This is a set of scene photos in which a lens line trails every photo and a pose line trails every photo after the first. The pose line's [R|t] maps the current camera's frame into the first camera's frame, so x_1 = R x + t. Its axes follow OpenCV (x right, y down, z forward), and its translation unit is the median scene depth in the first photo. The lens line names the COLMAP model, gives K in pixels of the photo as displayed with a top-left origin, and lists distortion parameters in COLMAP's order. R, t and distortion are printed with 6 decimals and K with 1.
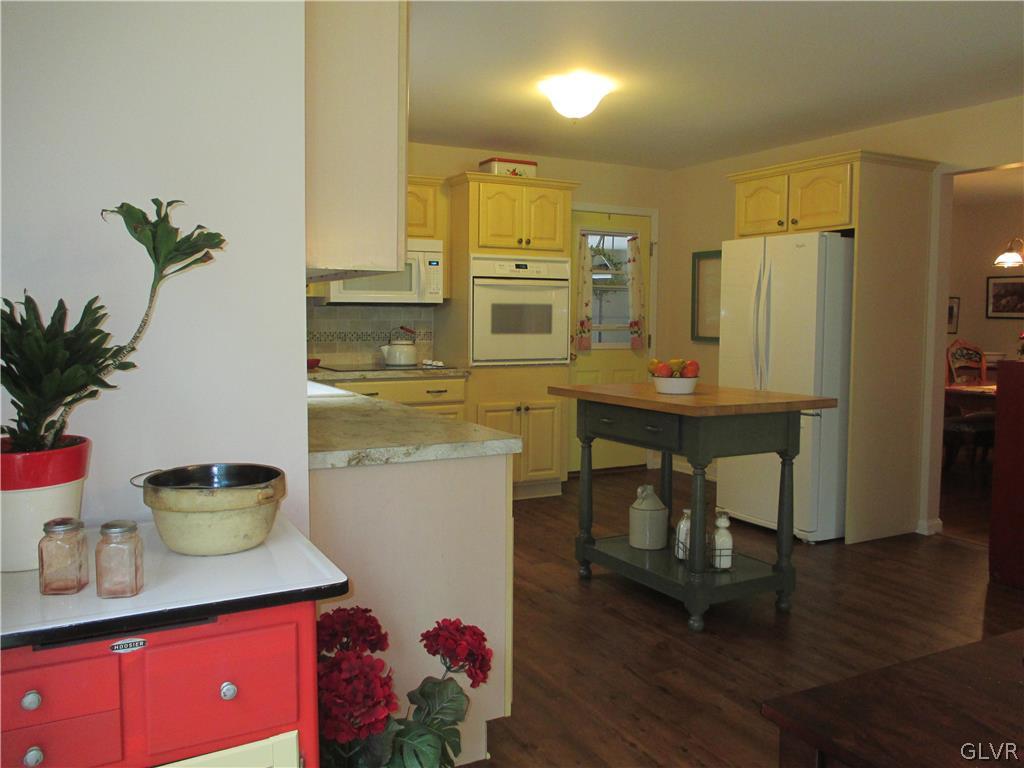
lens RADIAL K [[864.0, 0, 518.2], [0, 864.0, 381.5], [0, 0, 1]] dist [-0.023671, 0.003003]
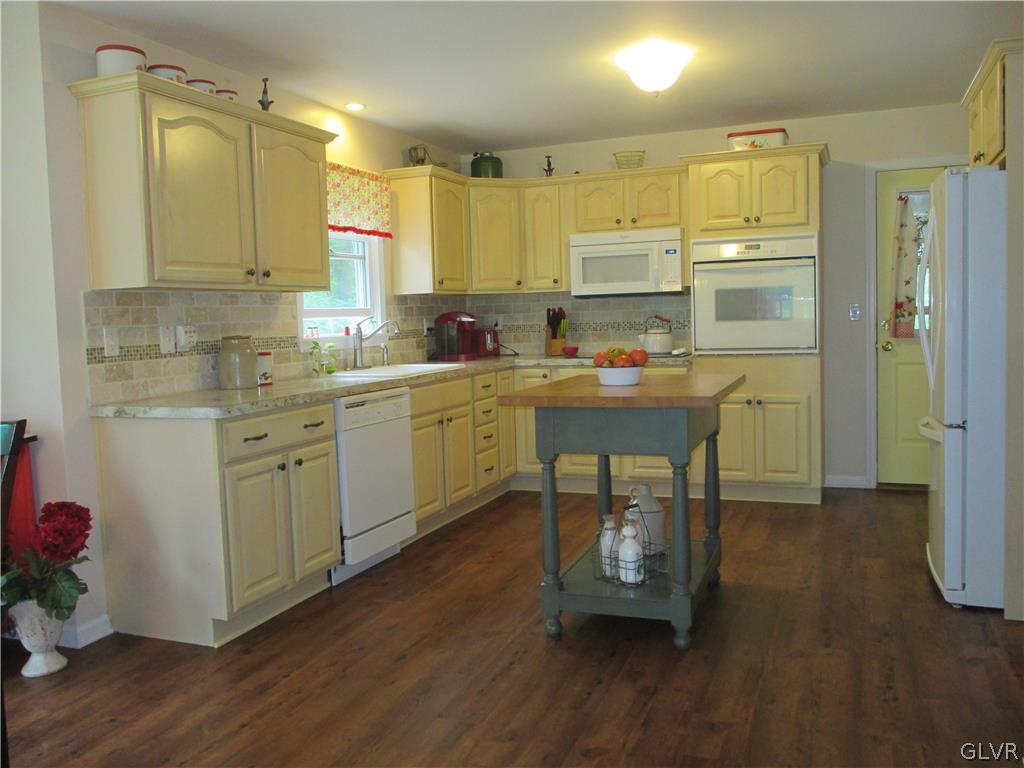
lens RADIAL K [[864.0, 0, 512.6], [0, 864.0, 381.8], [0, 0, 1]] dist [-0.023671, 0.003003]
pose [[0.639362, 0.035138, -0.768103, 0.568522], [-0.023681, 0.999381, 0.026007, -0.008081], [0.768541, 0.001561, 0.639798, 0.225471]]
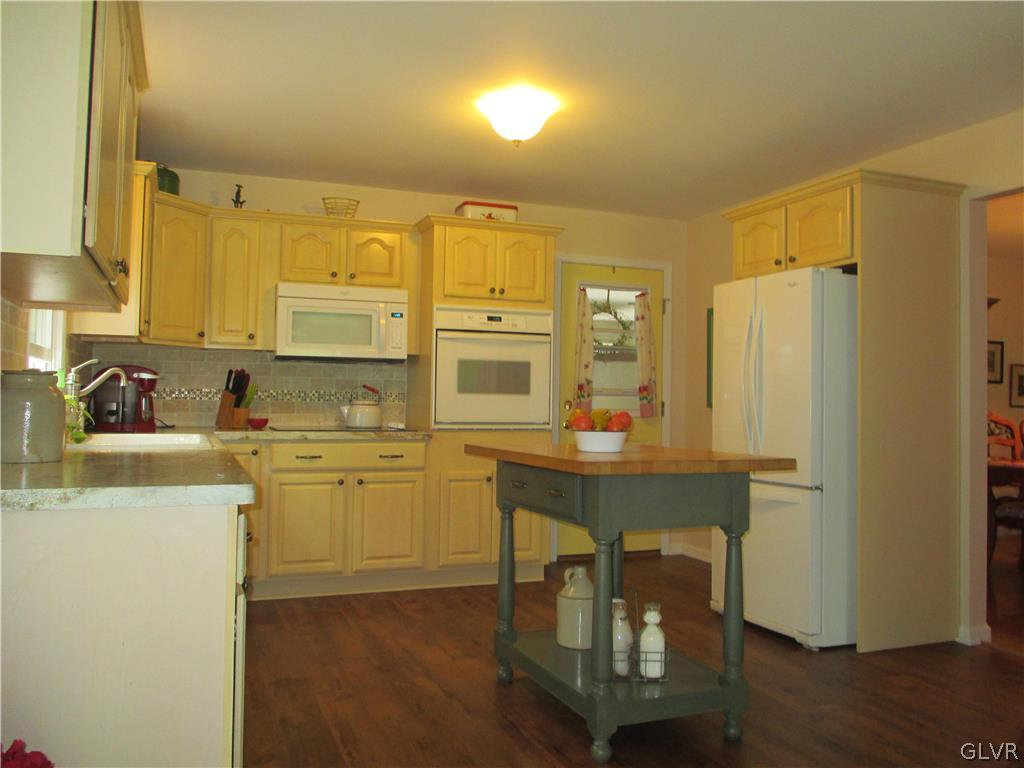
lens RADIAL K [[864.0, 0, 516.1], [0, 864.0, 378.3], [0, 0, 1]] dist [-0.023671, 0.003003]
pose [[0.992660, 0.005439, -0.120812, 0.139157], [-0.017942, 0.994556, -0.102647, 0.020486], [0.119596, 0.104062, 0.987354, 0.128440]]
